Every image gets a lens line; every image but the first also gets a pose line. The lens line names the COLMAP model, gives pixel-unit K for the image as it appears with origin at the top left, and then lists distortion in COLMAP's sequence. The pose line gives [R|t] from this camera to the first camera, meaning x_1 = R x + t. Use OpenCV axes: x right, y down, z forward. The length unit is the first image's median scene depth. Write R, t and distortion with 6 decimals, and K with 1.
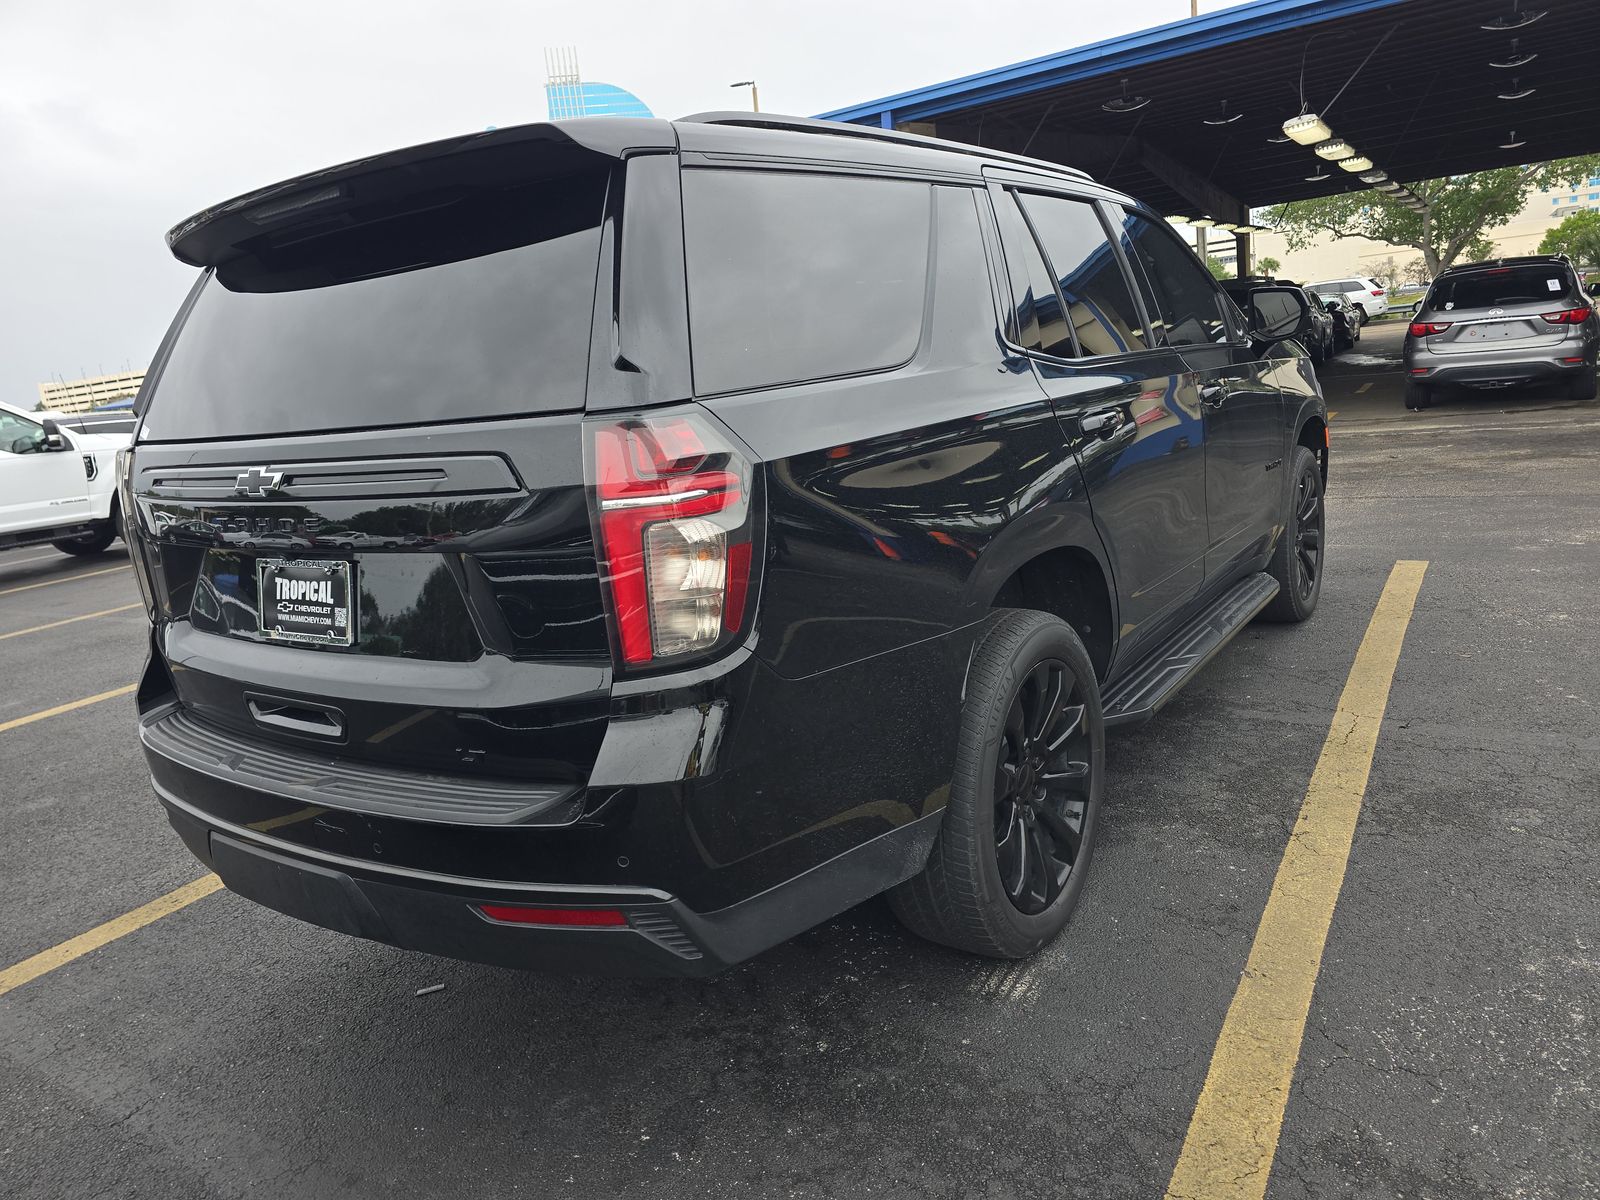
lens RADIAL K [[1079.0, 0, 800.0], [0, 1079.0, 600.0], [0, 0, 1]] dist [0.071134, -0.068051]
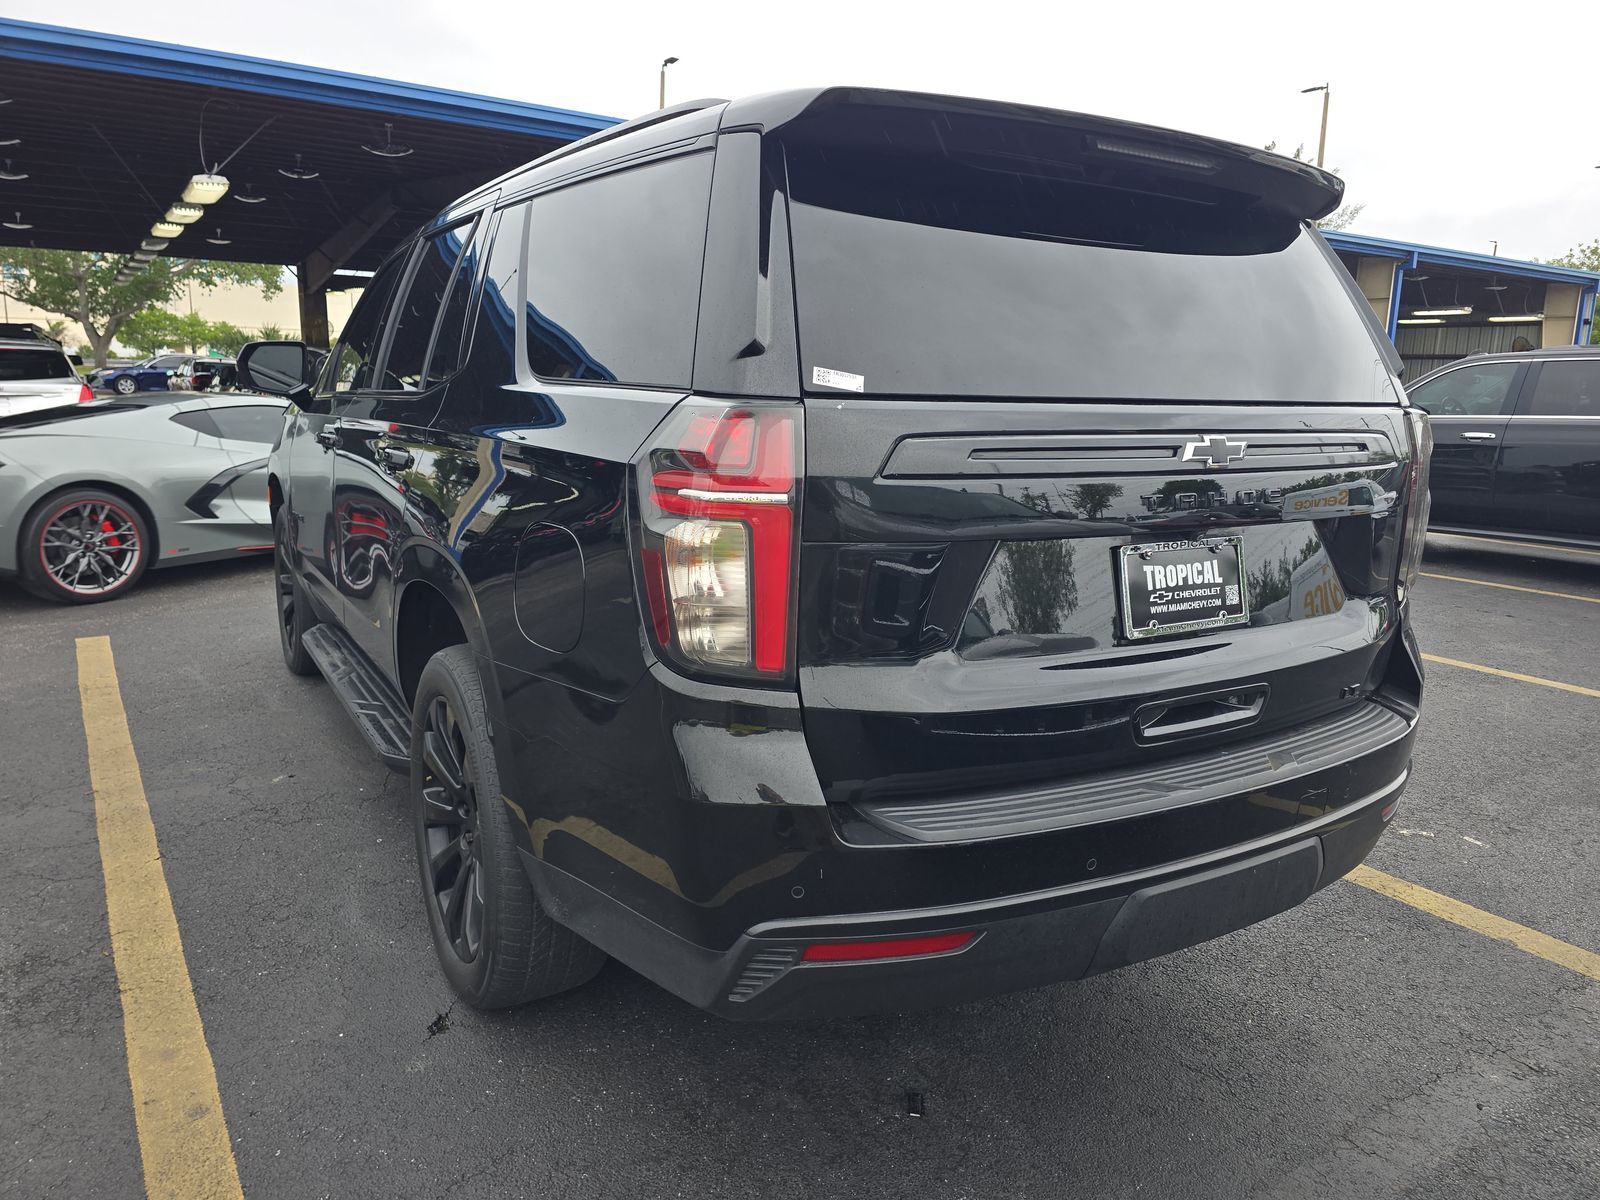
lens RADIAL K [[1079.0, 0, 800.0], [0, 1079.0, 600.0], [0, 0, 1]] dist [0.071134, -0.068051]
pose [[0.398349, -0.069407, 0.914604, -1.411065], [0.136120, 0.990565, 0.015886, -0.045613], [-0.907077, 0.118168, 0.404039, 0.925099]]
